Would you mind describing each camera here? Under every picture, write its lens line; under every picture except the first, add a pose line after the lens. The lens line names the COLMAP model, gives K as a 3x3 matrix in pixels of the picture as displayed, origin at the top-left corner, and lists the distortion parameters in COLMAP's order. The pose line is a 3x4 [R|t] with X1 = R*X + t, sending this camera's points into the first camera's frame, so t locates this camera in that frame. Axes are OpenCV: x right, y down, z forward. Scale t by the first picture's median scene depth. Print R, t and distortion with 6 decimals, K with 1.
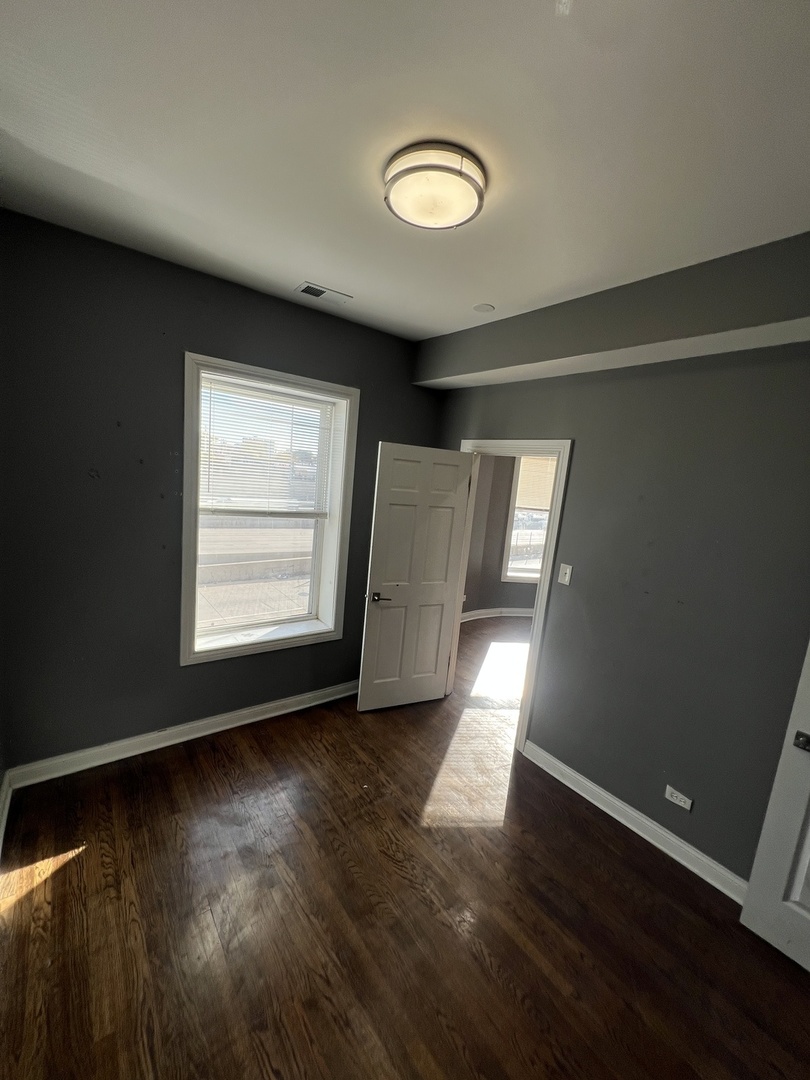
lens RADIAL K [[432.3, 0, 405.4], [0, 432.3, 540.3], [0, 0, 1]] dist [-0.002186, 0.001043]
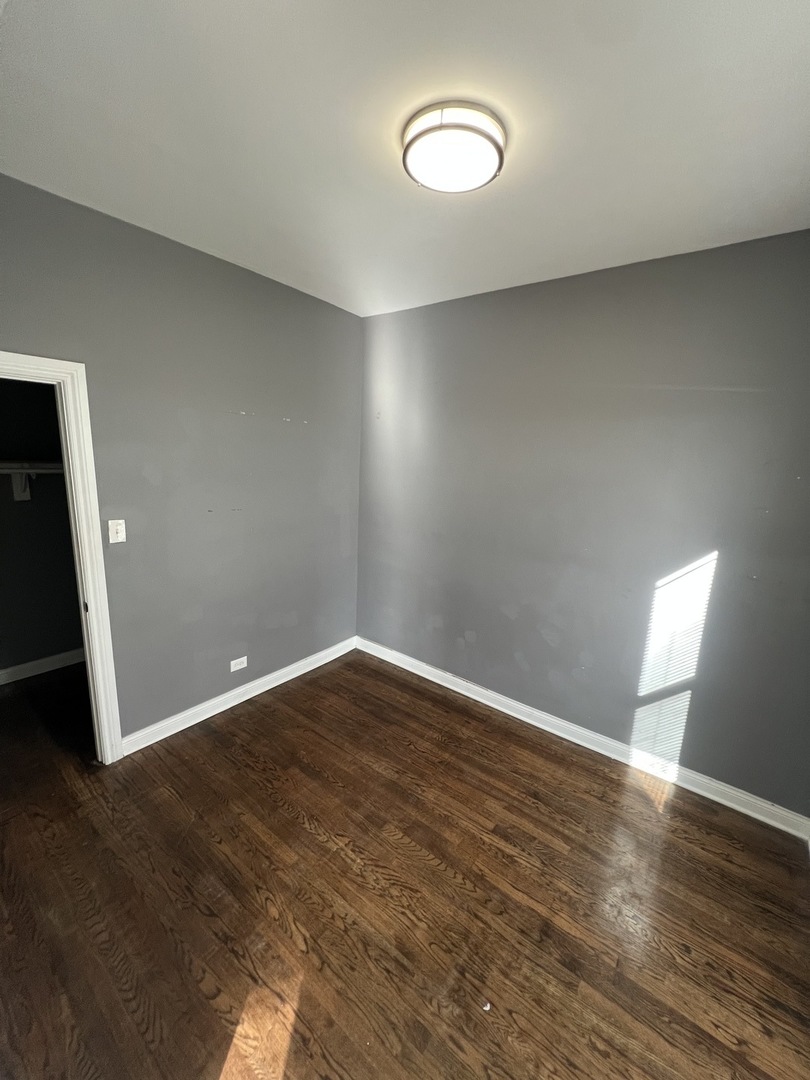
lens RADIAL K [[432.3, 0, 404.8], [0, 432.3, 539.7], [0, 0, 1]] dist [-0.002186, 0.001043]
pose [[-0.957623, -0.089132, -0.273884, 0.289733], [-0.177648, 0.931276, 0.318067, -0.212984], [0.226712, 0.353243, -0.907646, 1.674832]]
